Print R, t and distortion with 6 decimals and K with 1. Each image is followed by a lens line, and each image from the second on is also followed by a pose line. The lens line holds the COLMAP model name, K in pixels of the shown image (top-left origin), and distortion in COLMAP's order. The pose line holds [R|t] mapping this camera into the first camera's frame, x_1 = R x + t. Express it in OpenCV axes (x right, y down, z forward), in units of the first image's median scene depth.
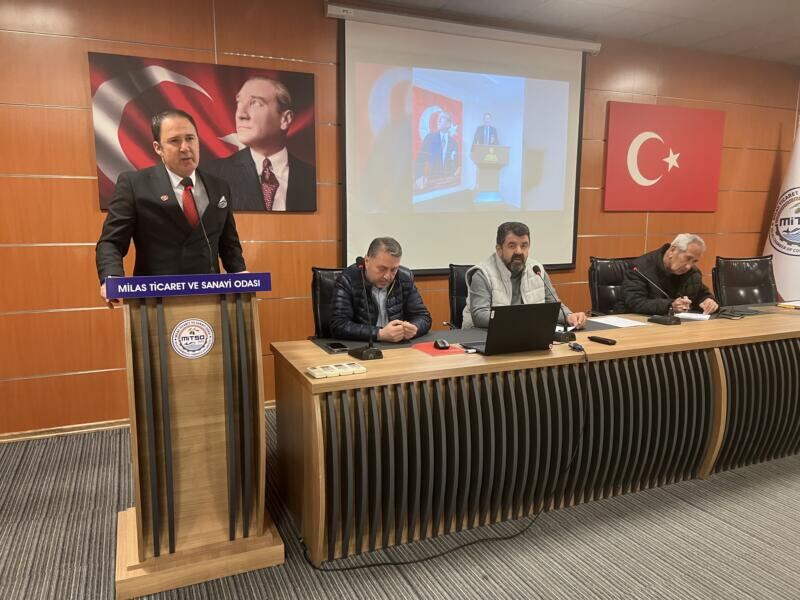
lens RADIAL K [[600.8, 0, 394.1], [0, 600.8, 303.0], [0, 0, 1]] dist [0.034159, -0.032401]
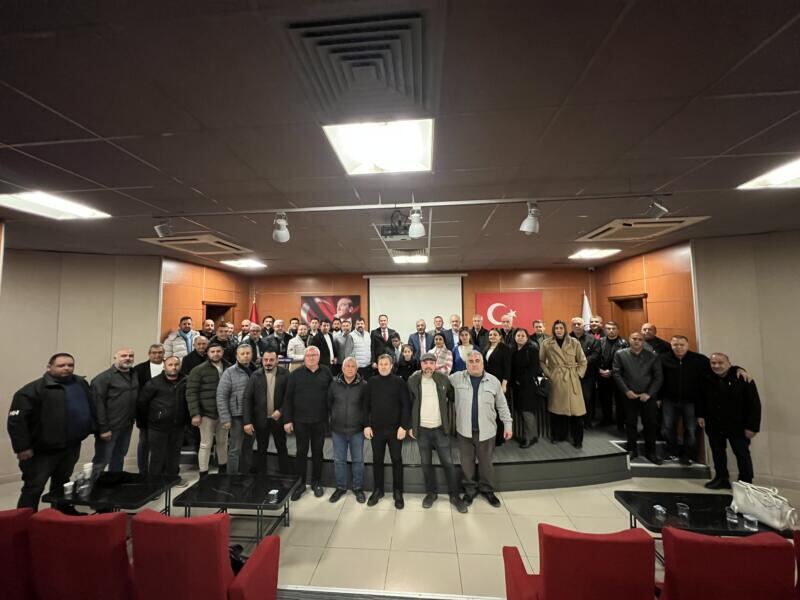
lens RADIAL K [[319.9, 0, 399.2], [0, 319.9, 300.0], [0, 0, 1]] dist [-0.005233, 0.001675]
pose [[0.879114, -0.042577, -0.474706, 0.928205], [-0.058048, 0.979022, -0.195309, -0.025701], [0.473064, 0.199254, 0.858201, -0.416403]]
